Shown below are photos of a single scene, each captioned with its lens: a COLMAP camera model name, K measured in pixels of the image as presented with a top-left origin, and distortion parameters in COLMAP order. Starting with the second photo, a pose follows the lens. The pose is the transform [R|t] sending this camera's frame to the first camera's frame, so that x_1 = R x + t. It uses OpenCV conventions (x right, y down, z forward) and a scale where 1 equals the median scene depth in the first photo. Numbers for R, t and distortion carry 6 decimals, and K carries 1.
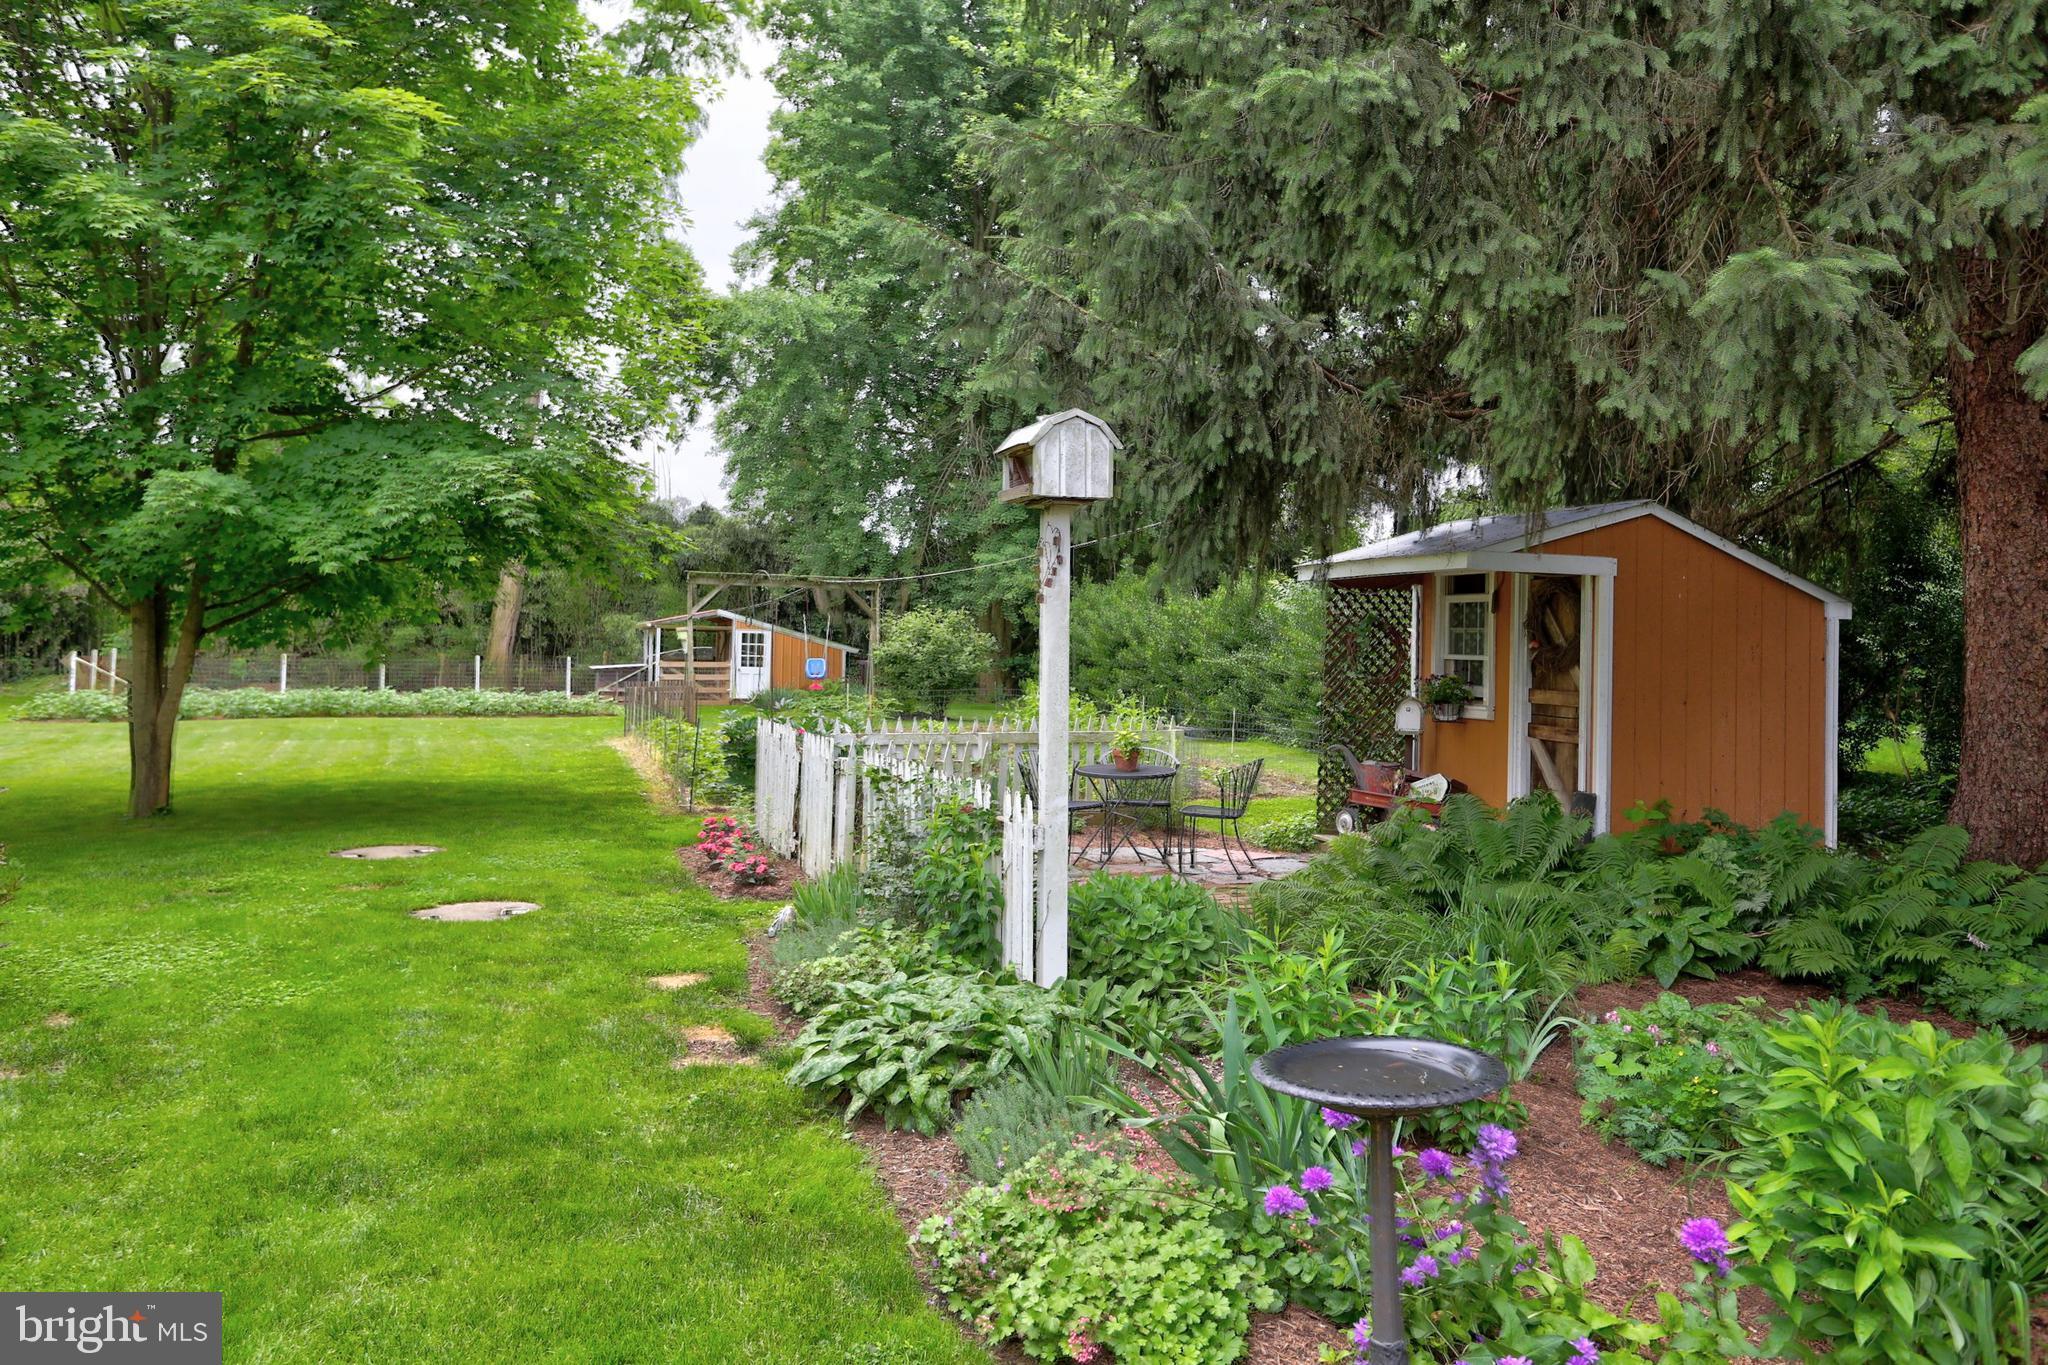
lens RADIAL K [[1663.2, 0, 1029.0], [0, 1663.2, 633.2], [0, 0, 1]] dist [-0.004608, -0.000226]
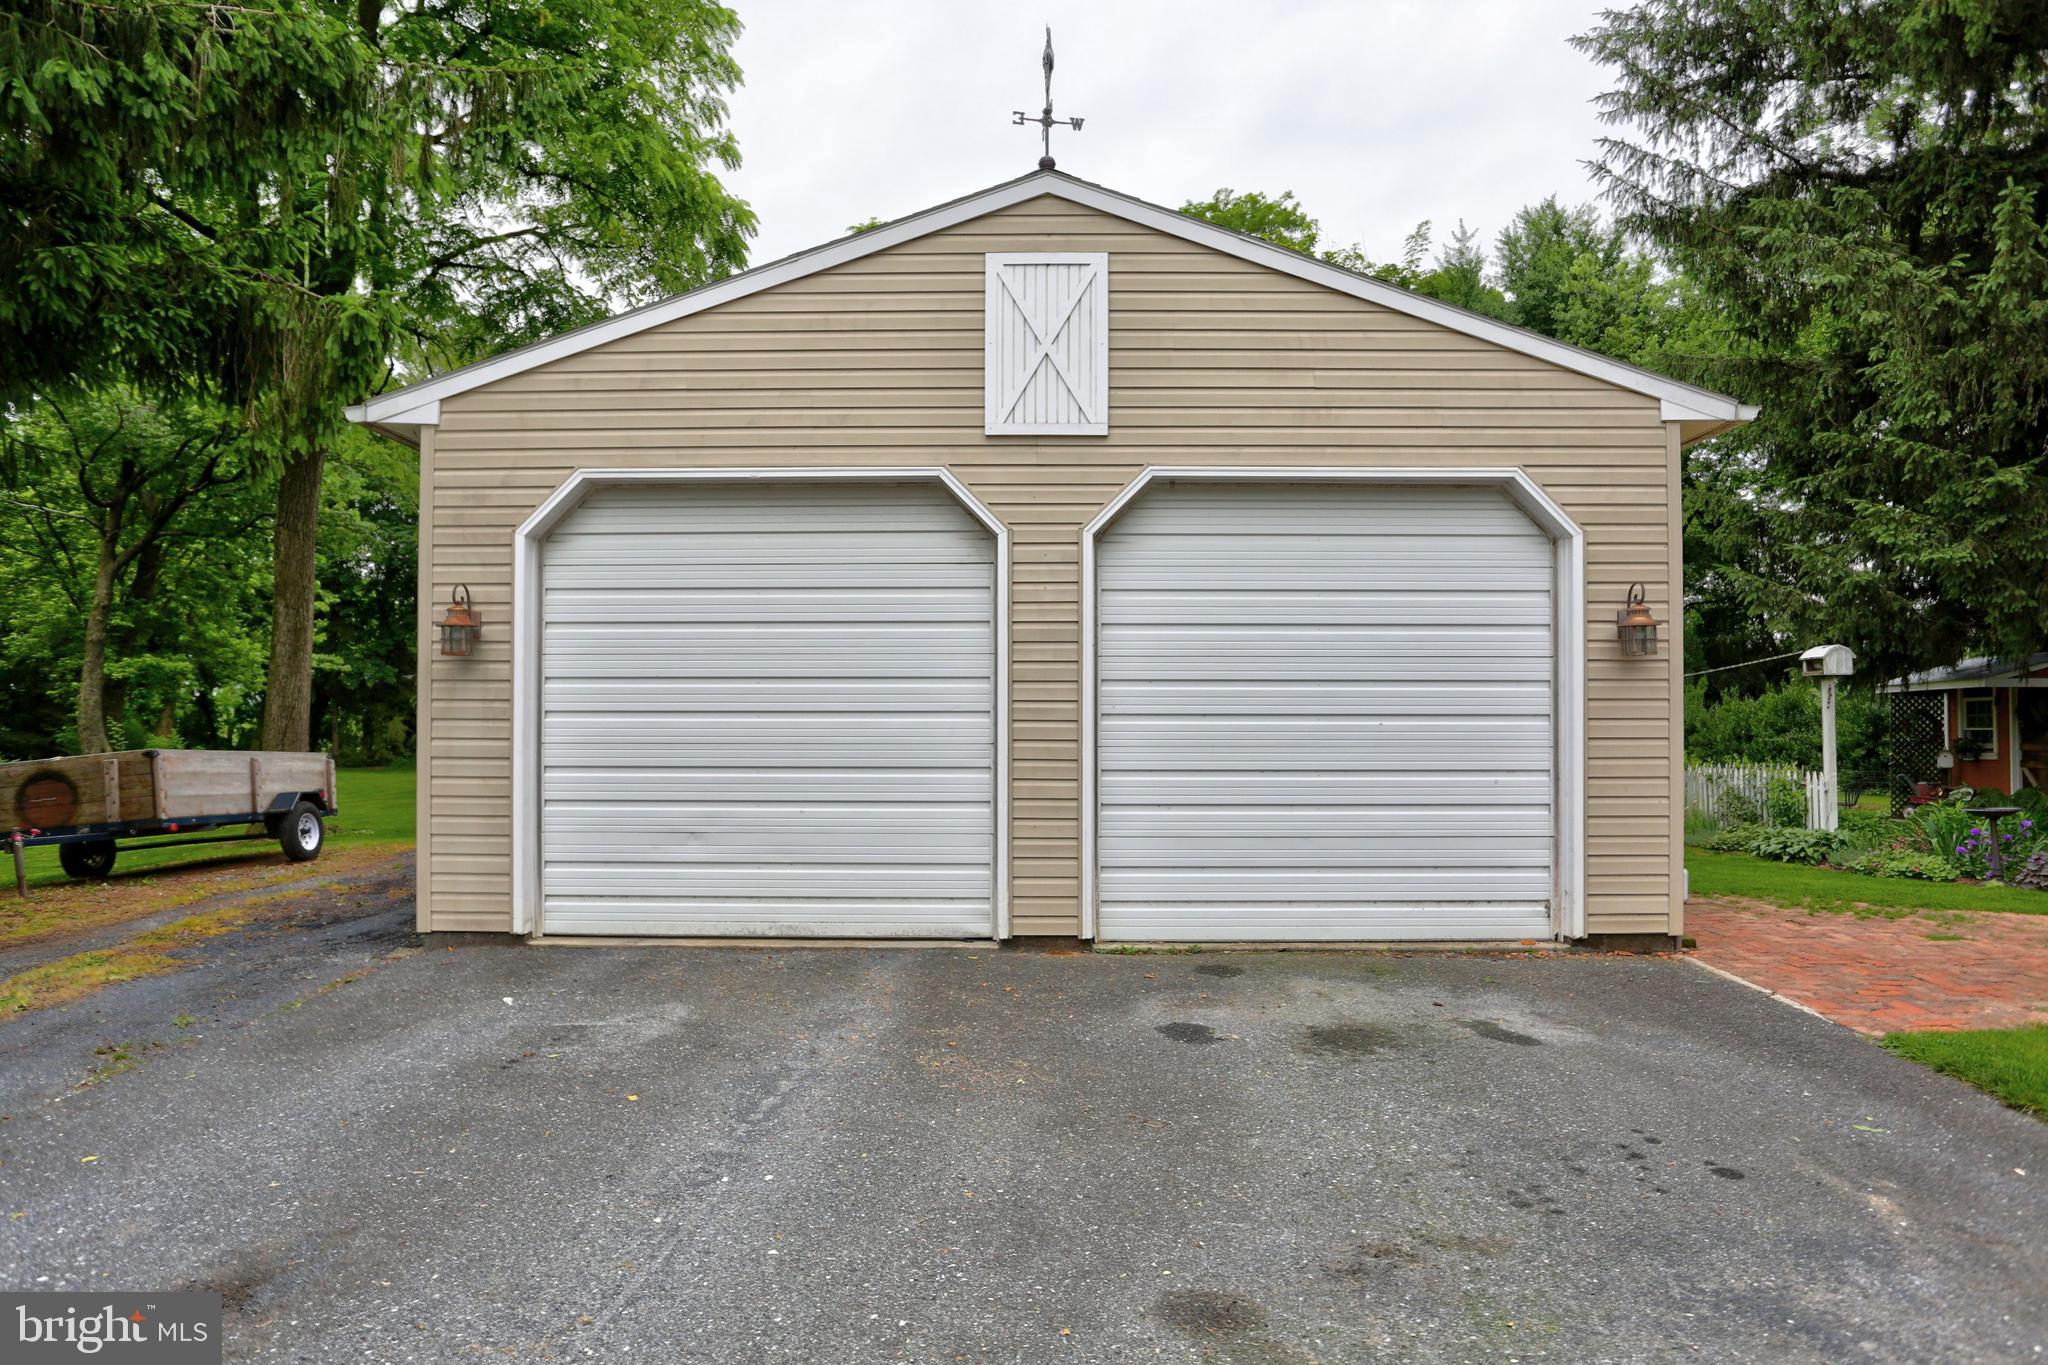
lens RADIAL K [[1251.7, 0, 1009.7], [0, 1251.7, 709.4], [0, 0, 1]] dist [-0.055126, 0.048511]
pose [[0.925511, -0.022816, -0.378032, -0.090840], [0.016028, 0.999649, -0.021093, 0.000988], [0.378381, 0.013462, 0.925552, -0.288186]]
